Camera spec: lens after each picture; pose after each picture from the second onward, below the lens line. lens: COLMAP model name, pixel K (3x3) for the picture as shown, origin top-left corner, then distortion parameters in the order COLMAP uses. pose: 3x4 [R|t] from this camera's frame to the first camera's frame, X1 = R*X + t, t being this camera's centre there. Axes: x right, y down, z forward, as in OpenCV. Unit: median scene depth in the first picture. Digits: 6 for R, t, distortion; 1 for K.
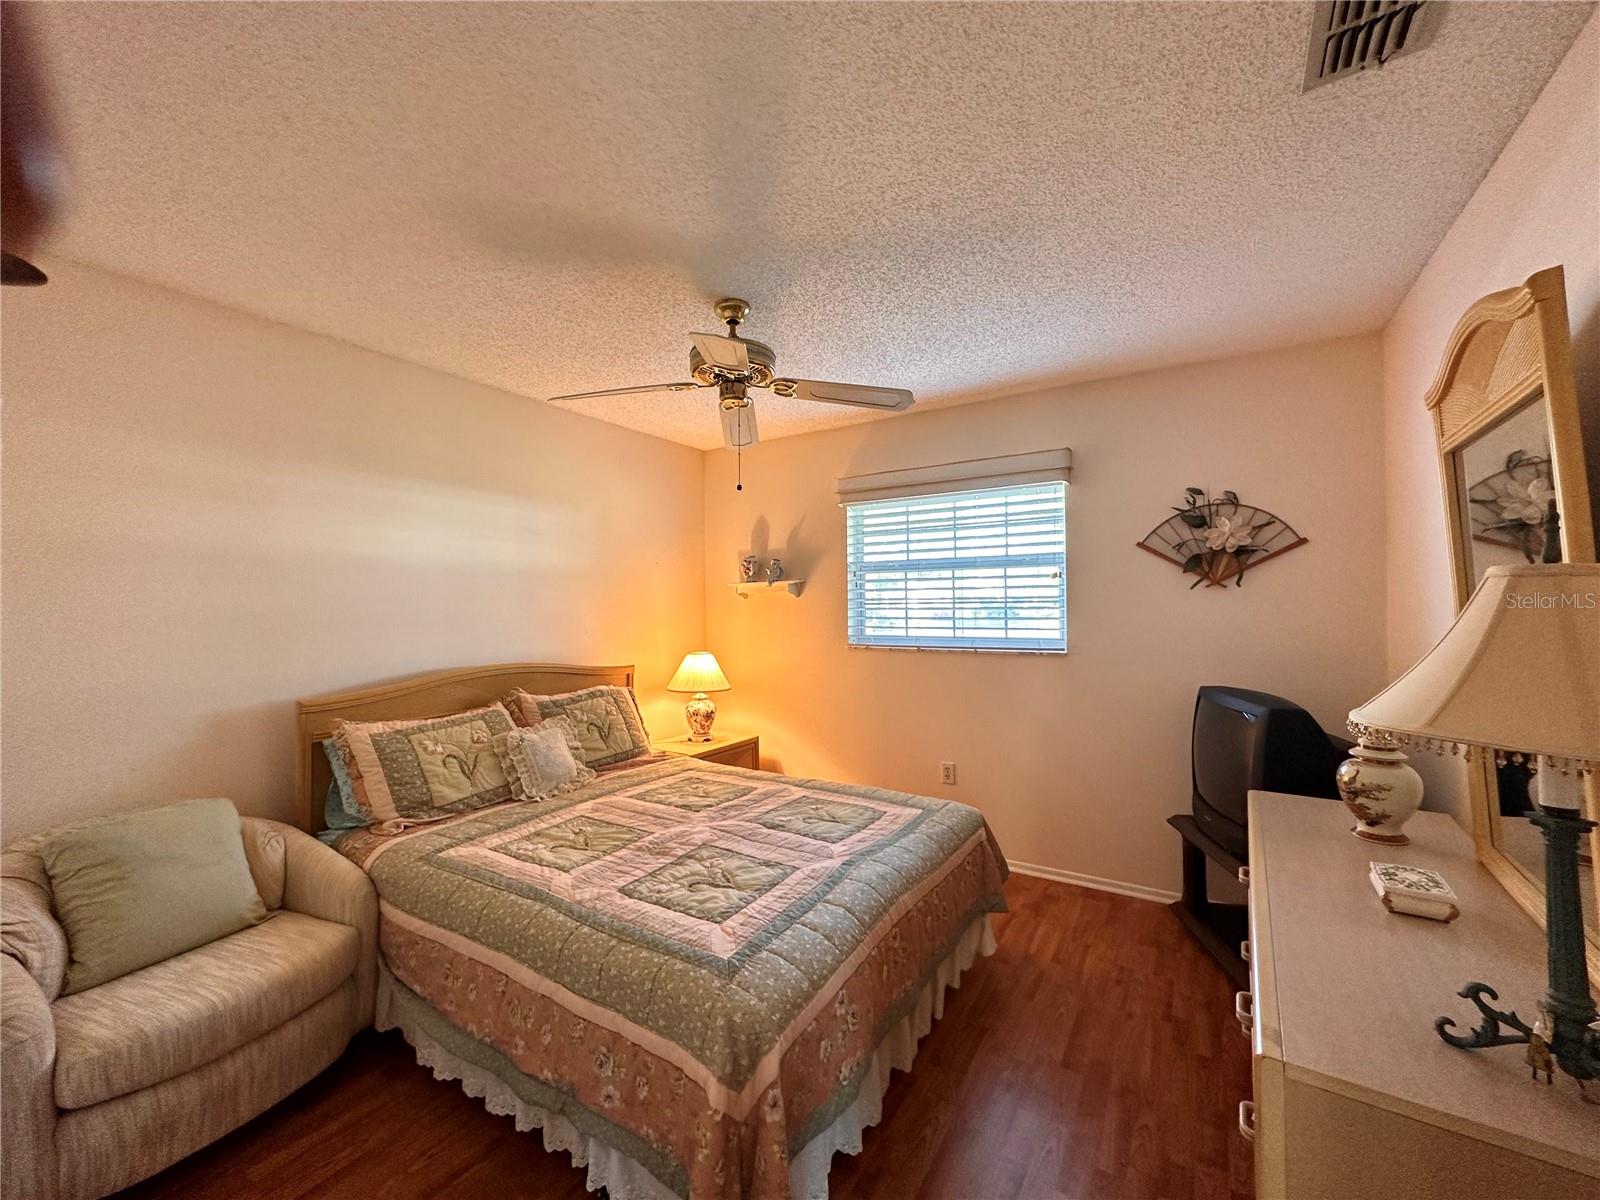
lens RADIAL K [[638.1, 0, 798.9], [0, 638.1, 601.3], [0, 0, 1]] dist [-0.001984, 0.000338]
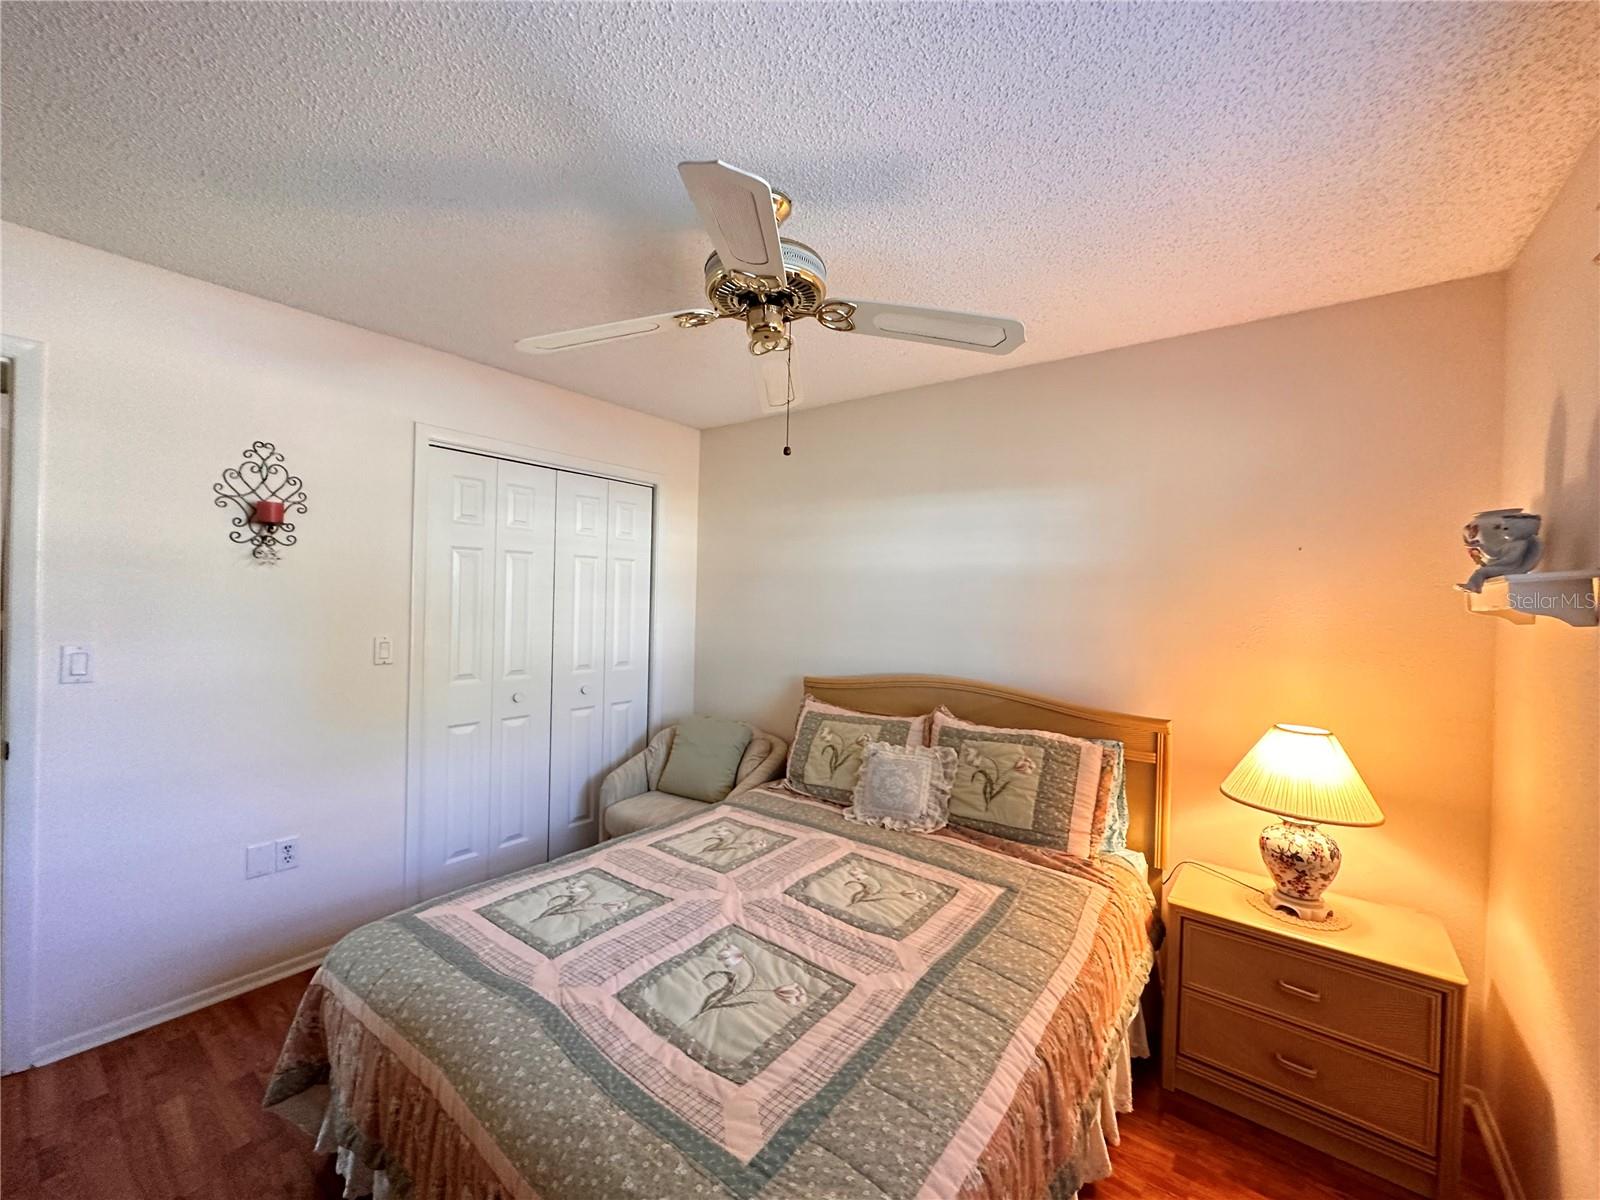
lens RADIAL K [[638.1, 0, 798.9], [0, 638.1, 601.3], [0, 0, 1]] dist [-0.001984, 0.000338]
pose [[-0.086357, 0.012670, -0.996184, 0.571600], [-0.018896, 0.999718, 0.014353, -0.026350], [0.996085, 0.020064, -0.086093, 1.041397]]
